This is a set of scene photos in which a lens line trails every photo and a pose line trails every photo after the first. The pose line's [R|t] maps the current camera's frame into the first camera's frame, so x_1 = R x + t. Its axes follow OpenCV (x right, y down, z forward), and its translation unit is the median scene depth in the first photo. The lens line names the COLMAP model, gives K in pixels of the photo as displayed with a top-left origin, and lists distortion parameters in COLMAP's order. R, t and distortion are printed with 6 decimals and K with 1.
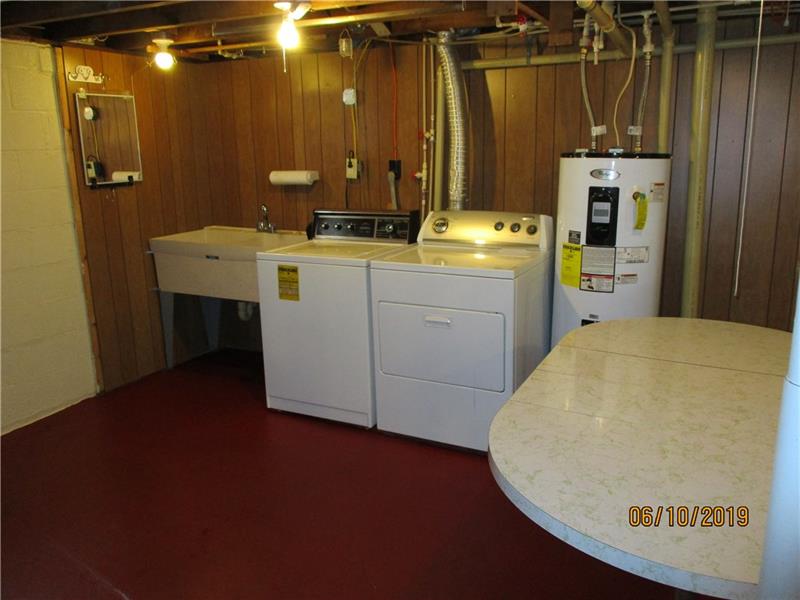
lens RADIAL K [[673.6, 0, 408.8], [0, 673.6, 301.8], [0, 0, 1]] dist [-0.029966, 0.010470]
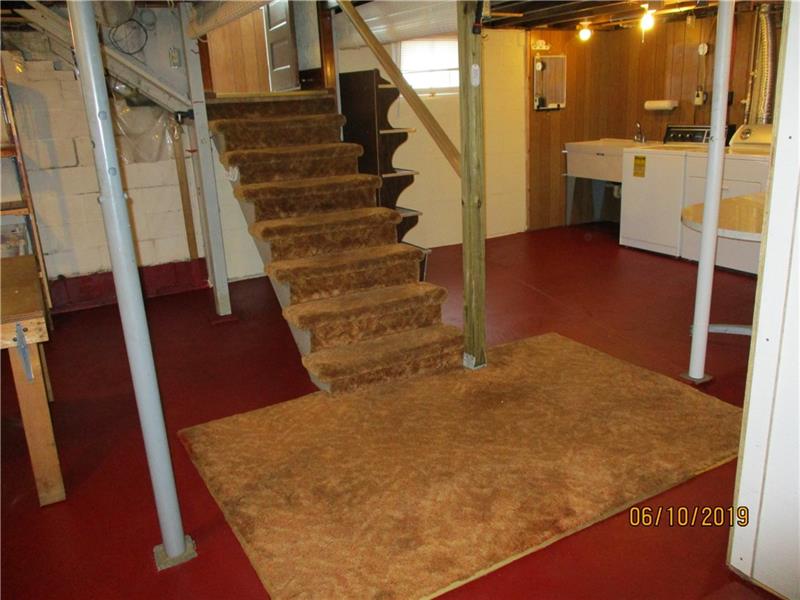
lens RADIAL K [[673.6, 0, 408.8], [0, 673.6, 301.8], [0, 0, 1]] dist [-0.029966, 0.010470]
pose [[0.823374, 0.145221, -0.548603, 0.279356], [-0.099593, 0.988678, 0.112239, 0.155698], [0.558691, -0.037778, 0.828515, -0.645039]]
